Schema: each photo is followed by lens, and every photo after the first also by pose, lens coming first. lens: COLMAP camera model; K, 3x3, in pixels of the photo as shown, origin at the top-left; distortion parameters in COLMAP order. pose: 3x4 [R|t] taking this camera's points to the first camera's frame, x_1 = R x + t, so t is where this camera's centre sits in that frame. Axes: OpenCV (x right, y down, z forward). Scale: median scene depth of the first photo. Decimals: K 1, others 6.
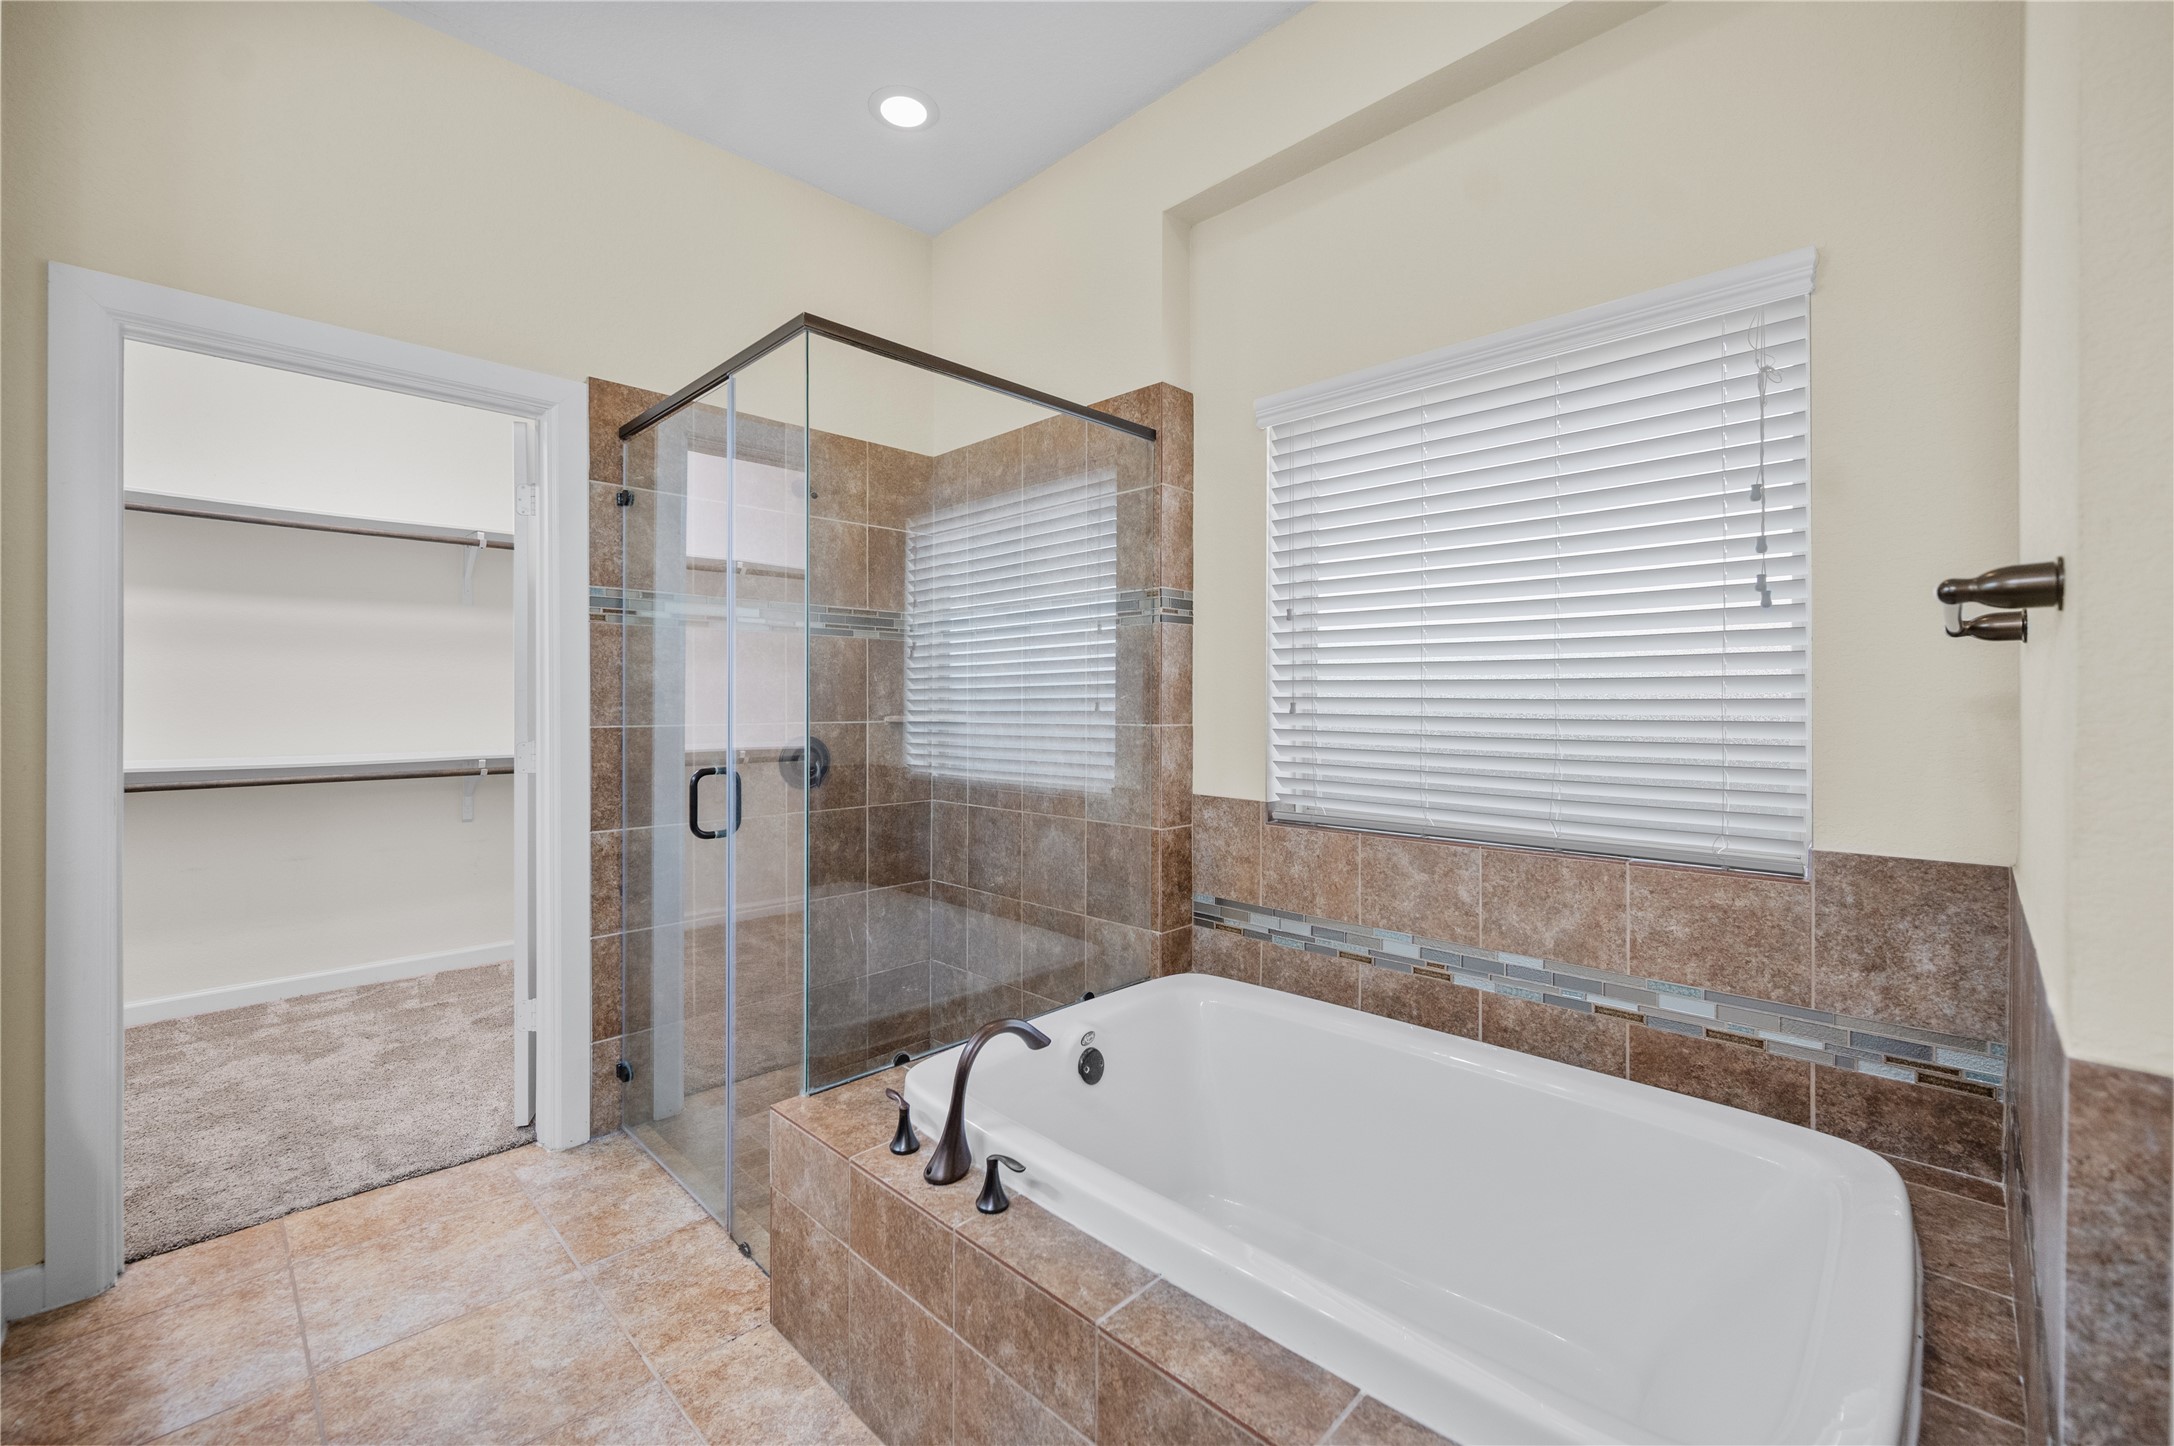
lens RADIAL K [[893.6, 0, 1080.3], [0, 893.6, 703.0], [0, 0, 1]] dist [-0.001166, 0.000054]
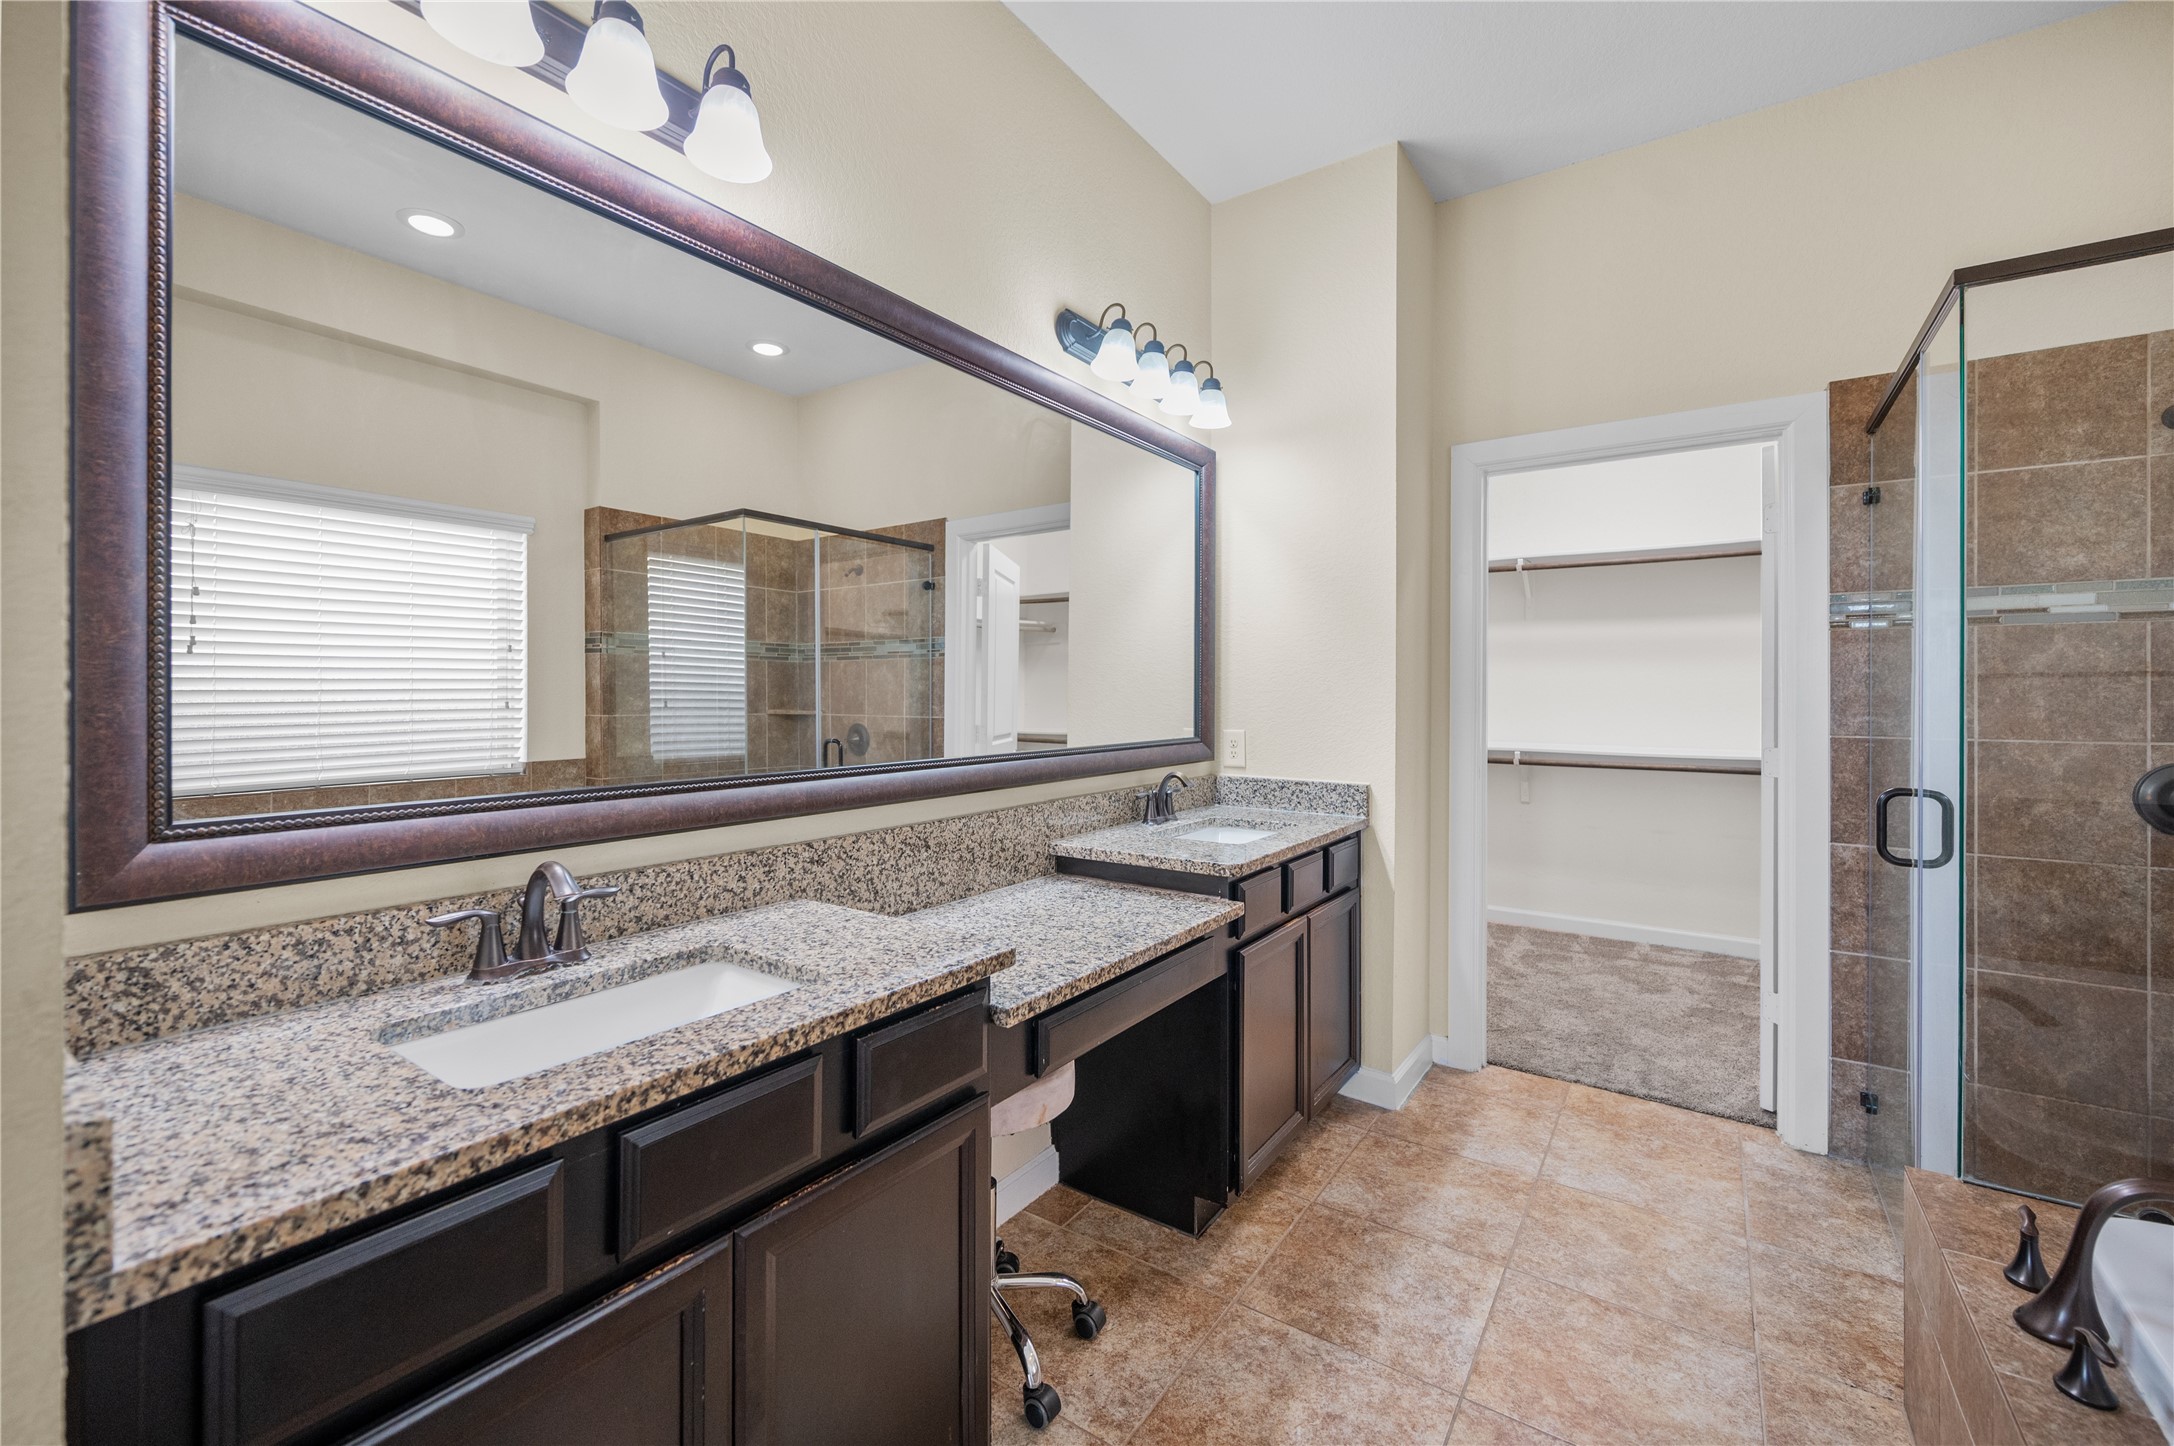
lens RADIAL K [[893.6, 0, 1082.6], [0, 893.6, 703.3], [0, 0, 1]] dist [-0.001166, 0.000054]
pose [[0.177622, 0.013658, -0.984004, 0.274279], [-0.007410, 0.999894, 0.012541, -0.015908], [0.984071, 0.005063, 0.177704, 0.012250]]
